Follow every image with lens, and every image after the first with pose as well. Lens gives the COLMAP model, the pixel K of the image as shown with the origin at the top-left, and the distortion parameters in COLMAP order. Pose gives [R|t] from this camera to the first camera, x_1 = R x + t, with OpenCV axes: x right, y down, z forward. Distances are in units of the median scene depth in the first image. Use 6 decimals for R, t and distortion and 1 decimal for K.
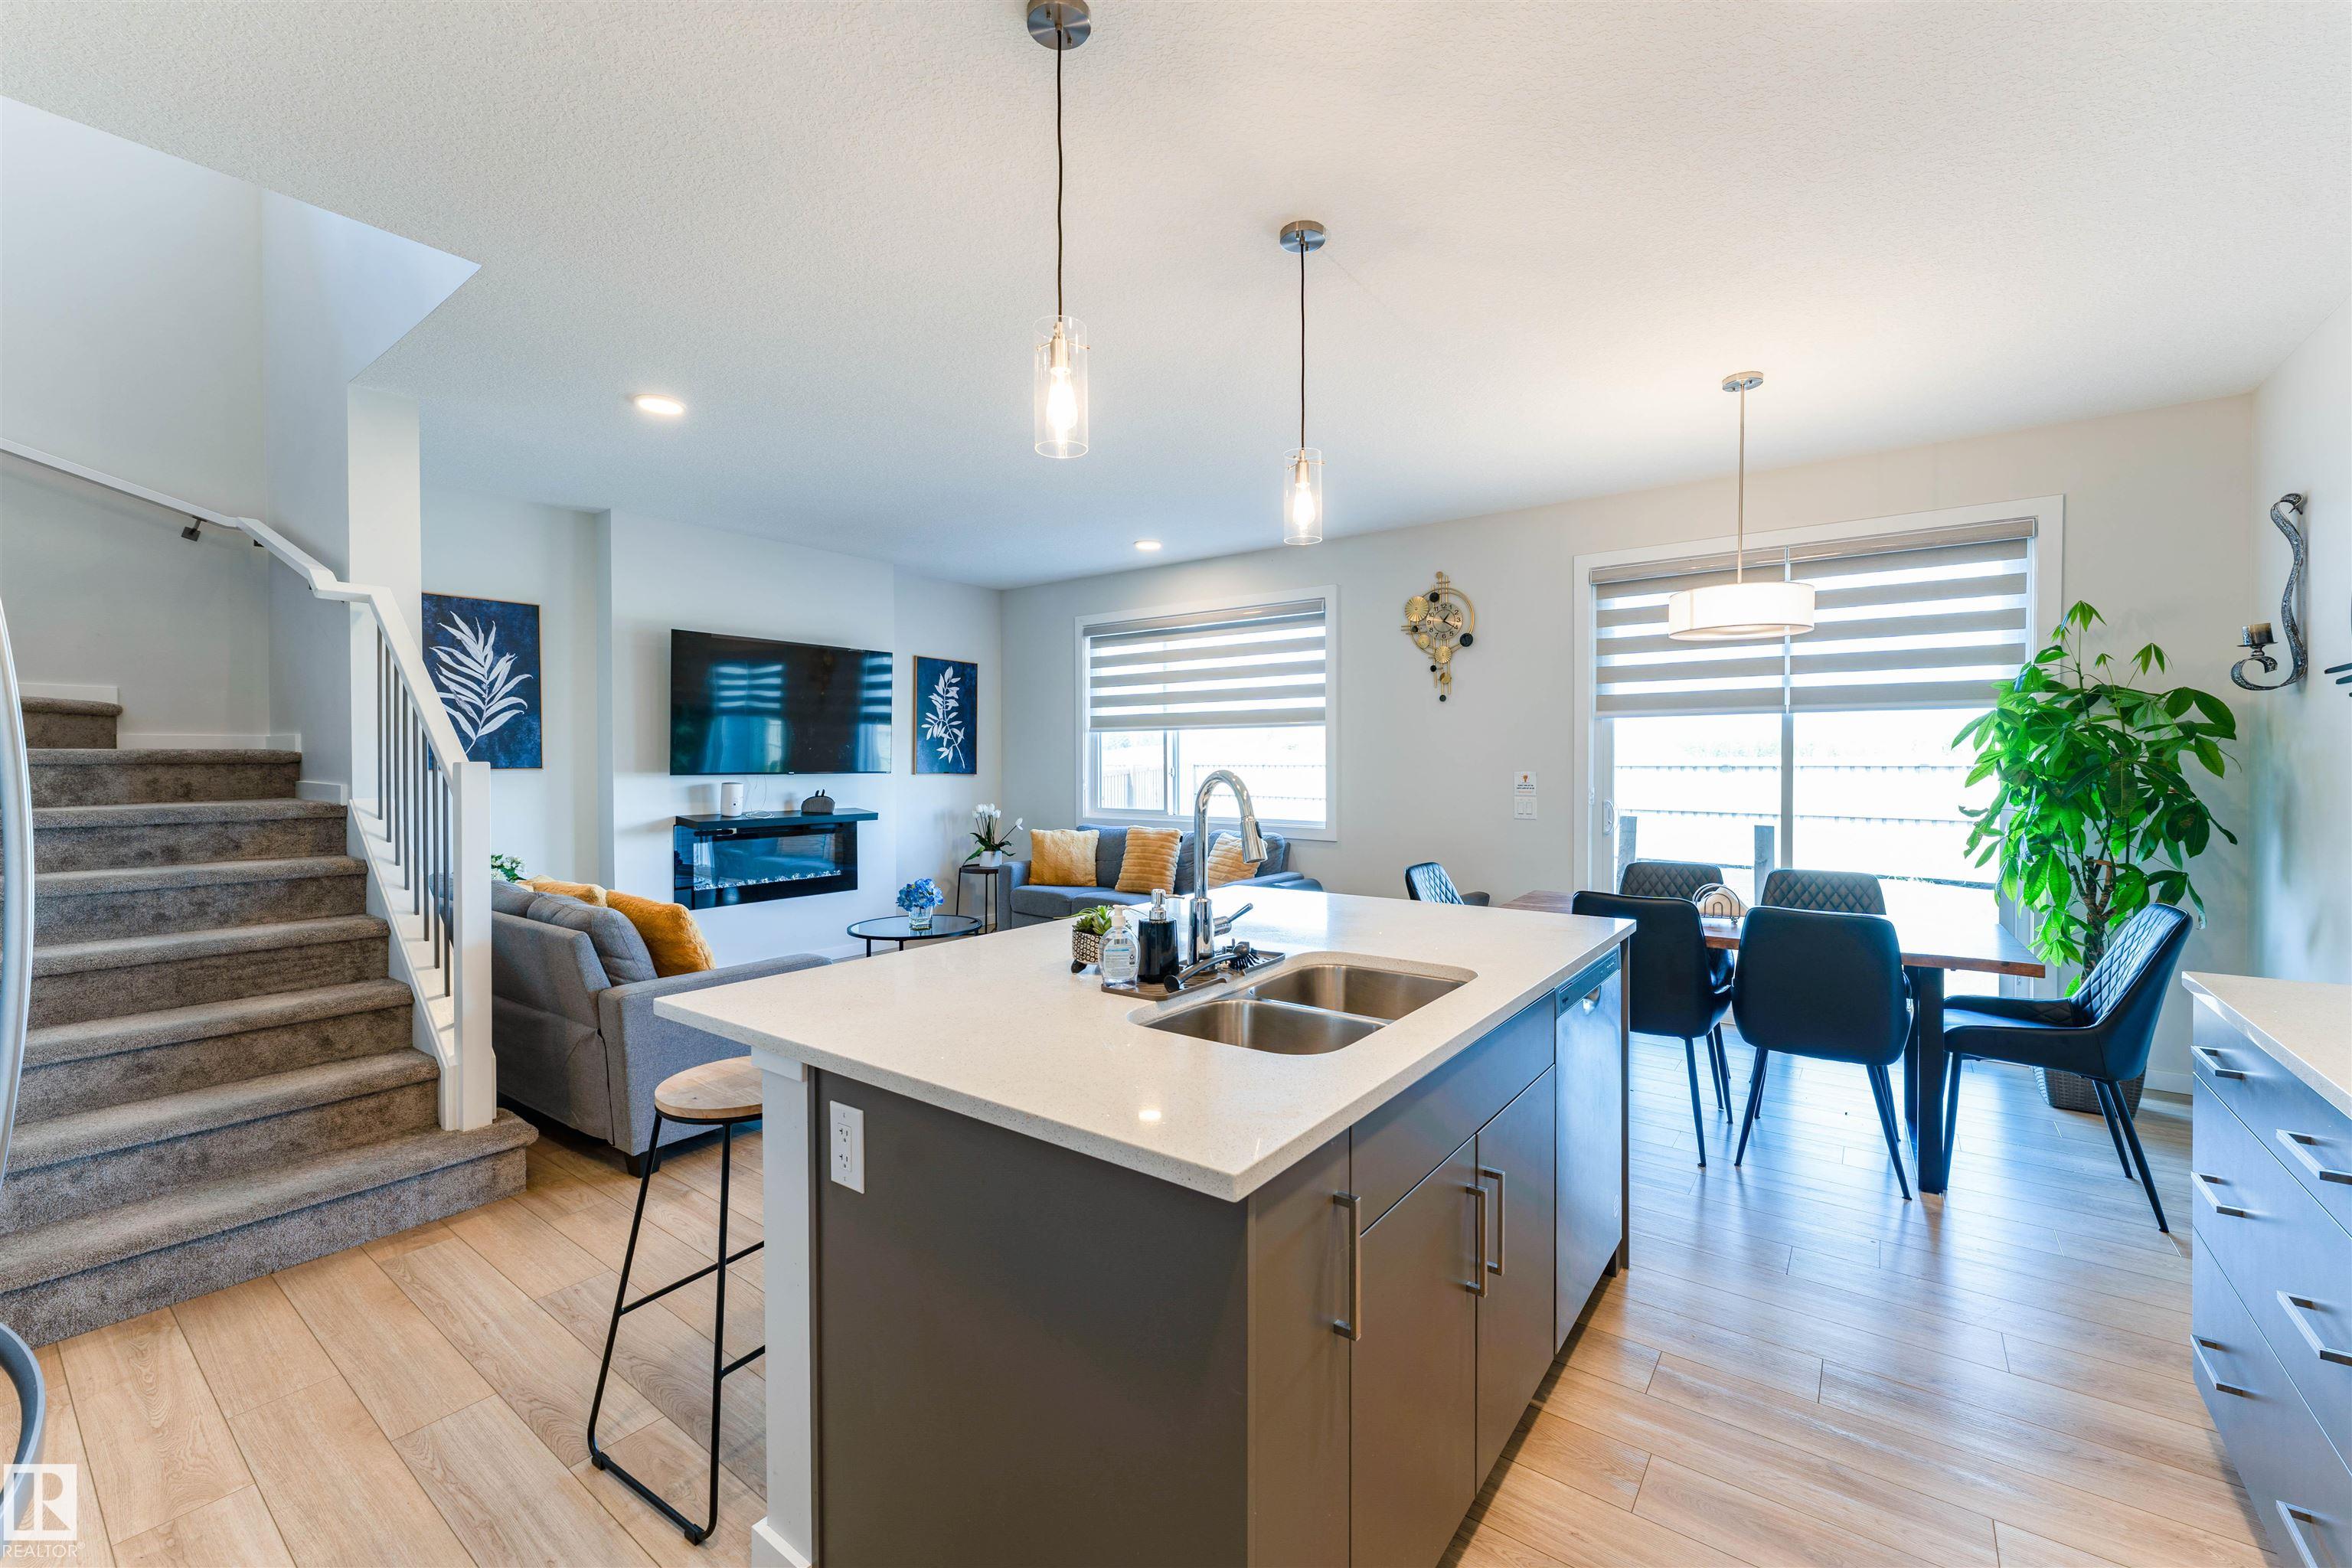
lens RADIAL K [[948.1, 0, 1186.2], [0, 948.1, 779.0], [0, 0, 1]] dist [-0.000903, -0.000729]
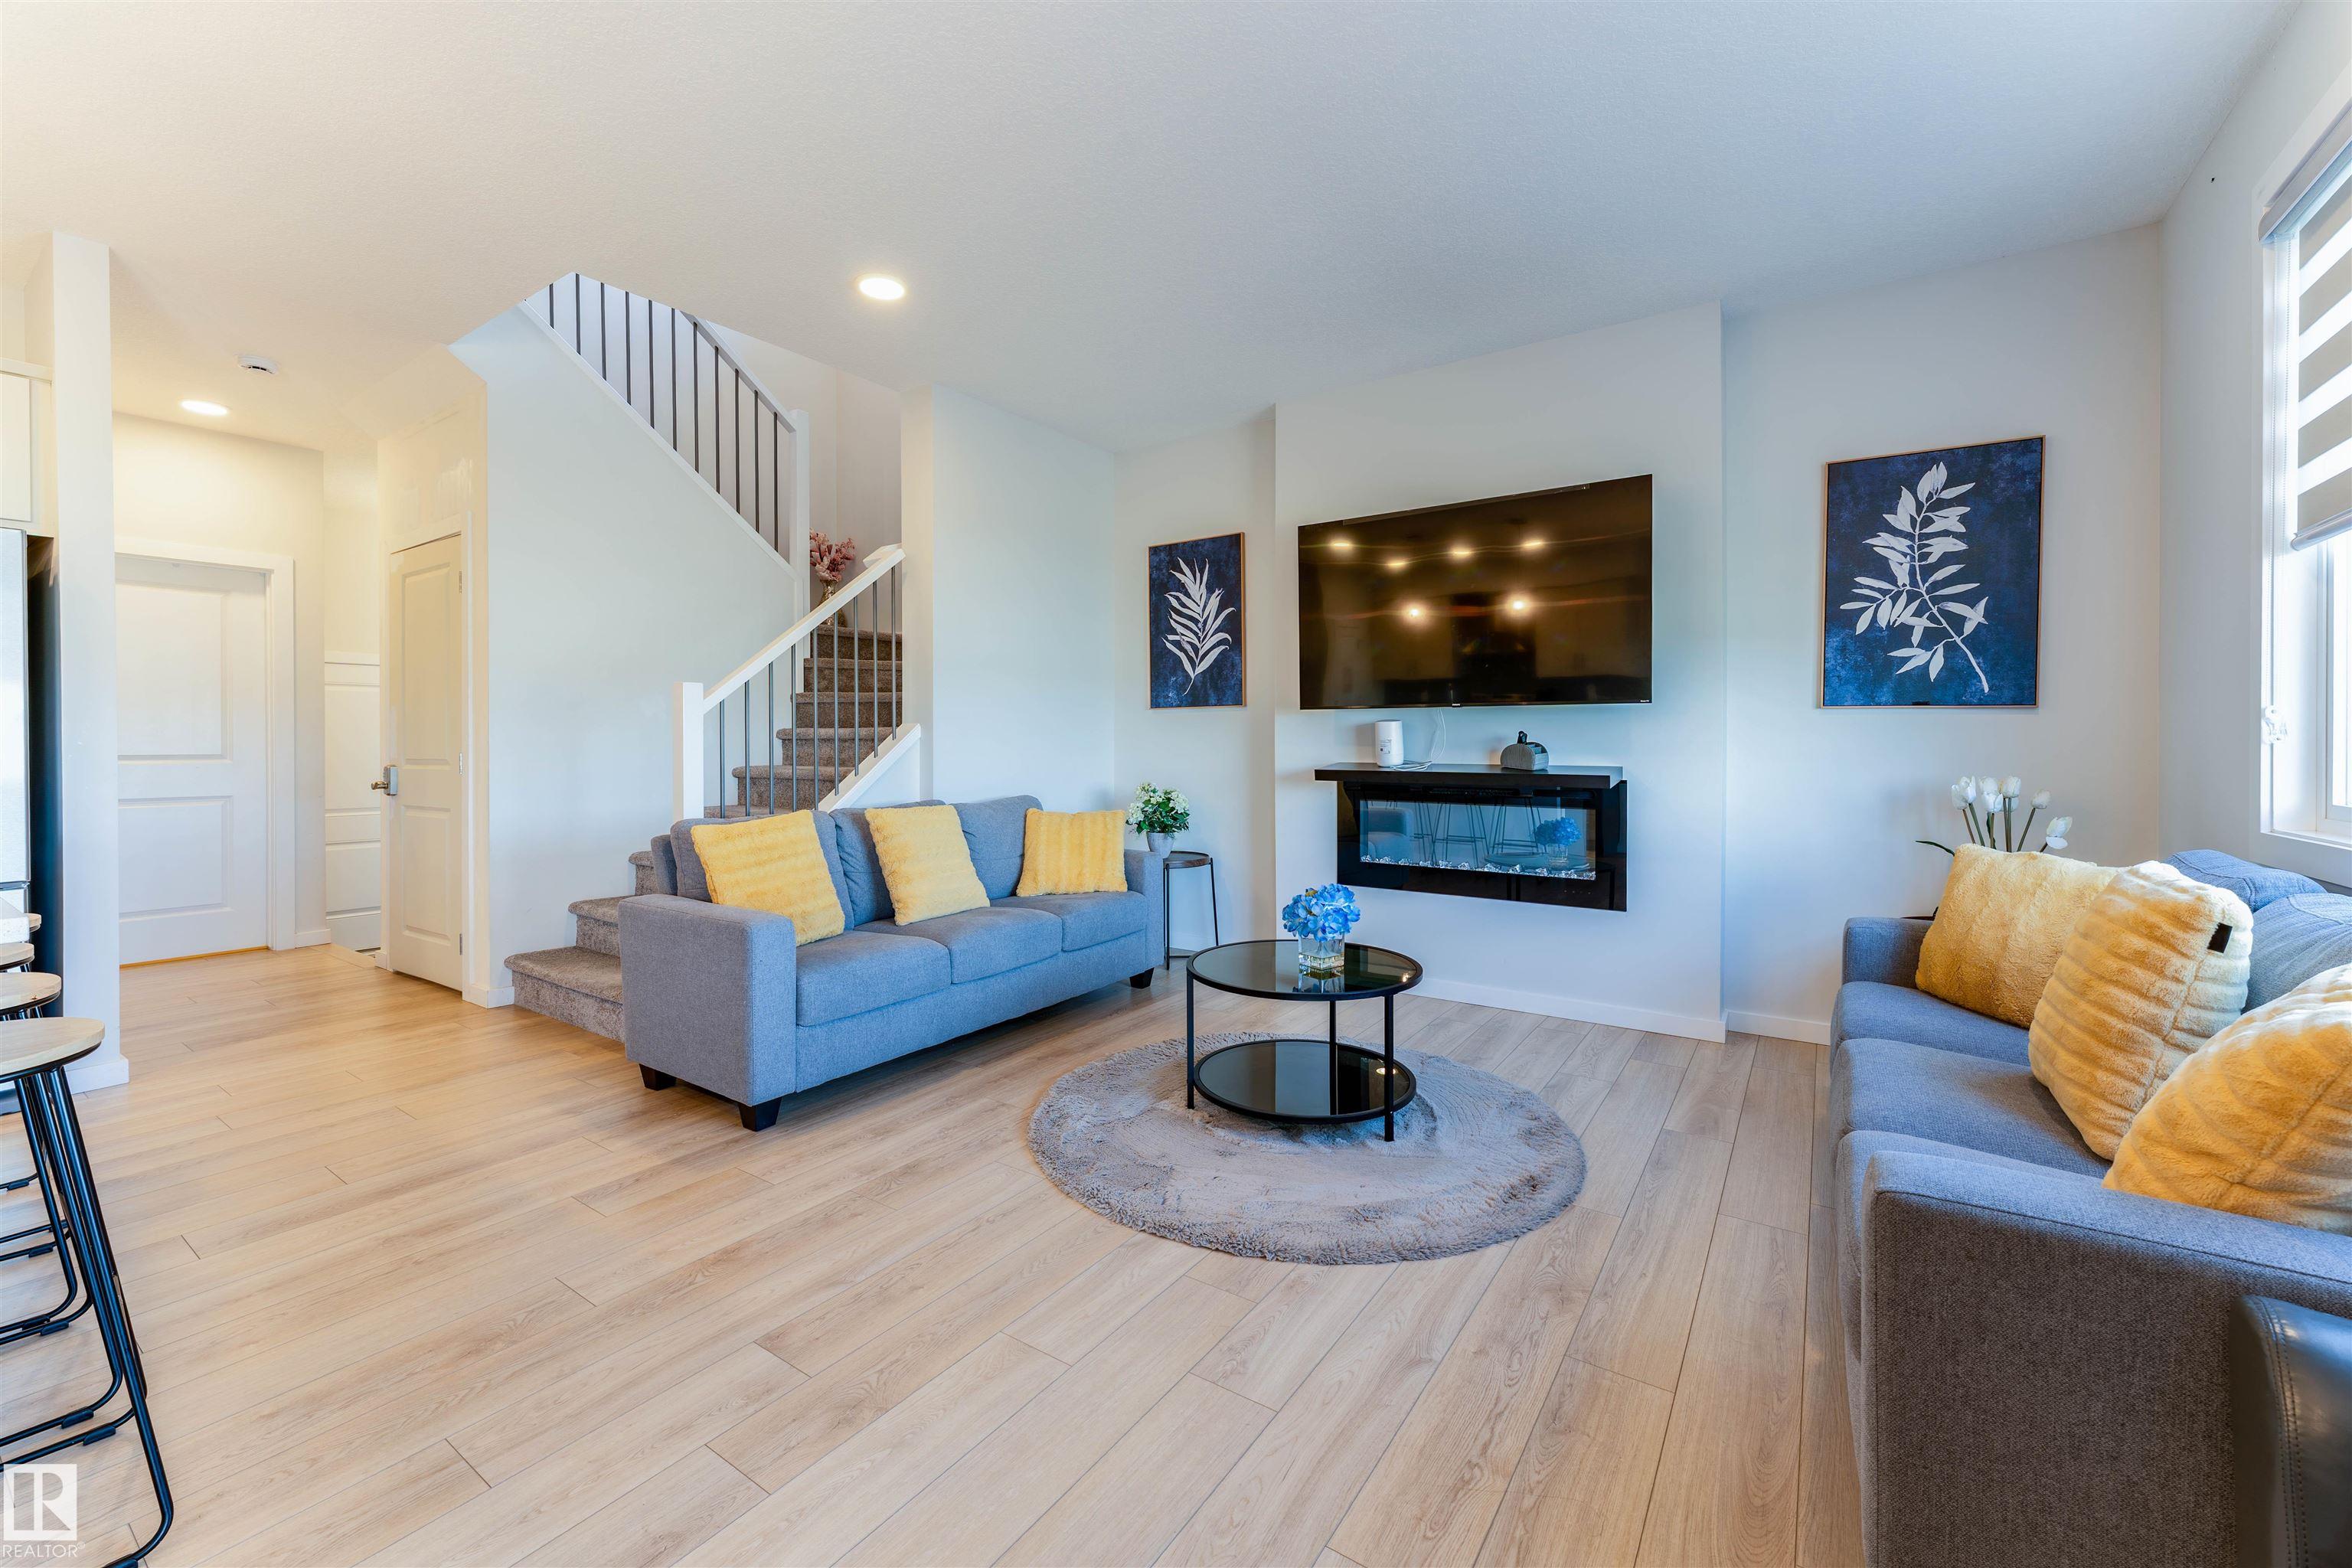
lens RADIAL K [[948.1, 0, 1177.8], [0, 948.1, 754.7], [0, 0, 1]] dist [-0.000903, -0.000729]
pose [[0.027008, 0.015995, -0.999507, 0.268117], [-0.018006, 0.999718, 0.015511, 0.024852], [0.999473, 0.017579, 0.027288, 0.906334]]
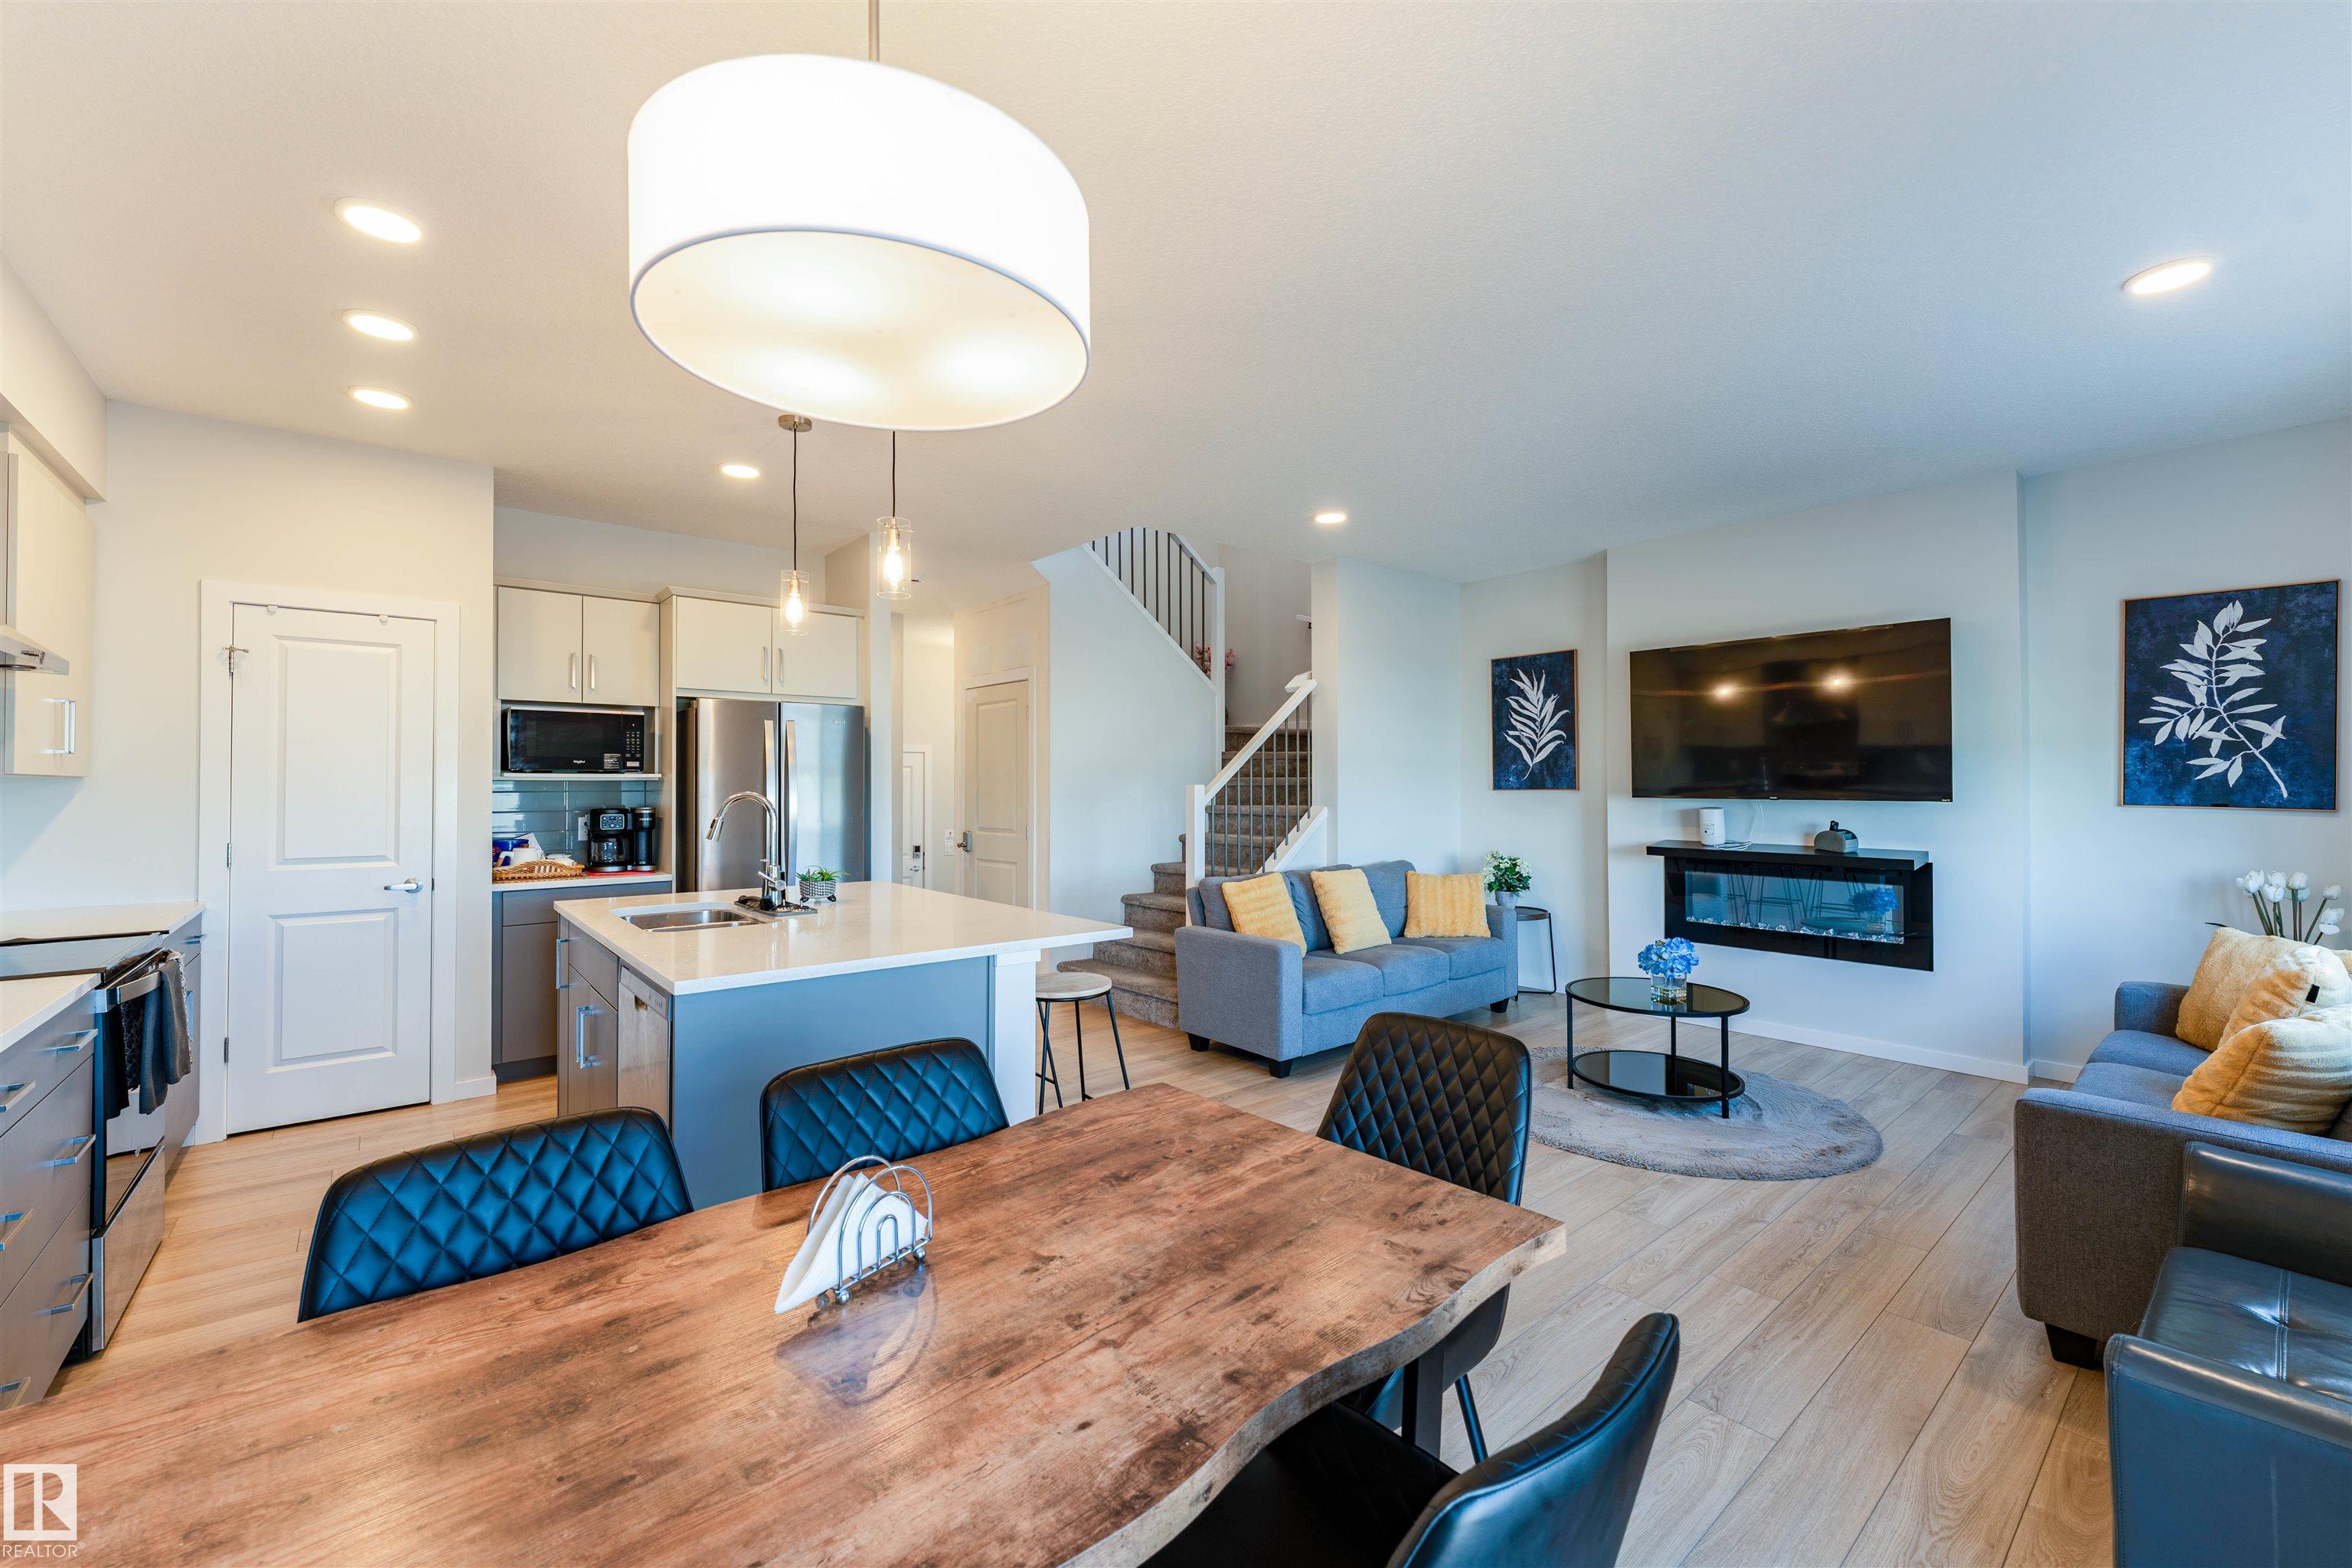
lens RADIAL K [[948.1, 0, 1170.6], [0, 948.1, 777.9], [0, 0, 1]] dist [-0.000903, -0.000729]
pose [[-0.246816, -0.002213, -0.969060, 0.579586], [-0.014493, 0.999894, 0.001408, -0.019441], [0.968954, 0.014393, -0.246822, 0.799575]]
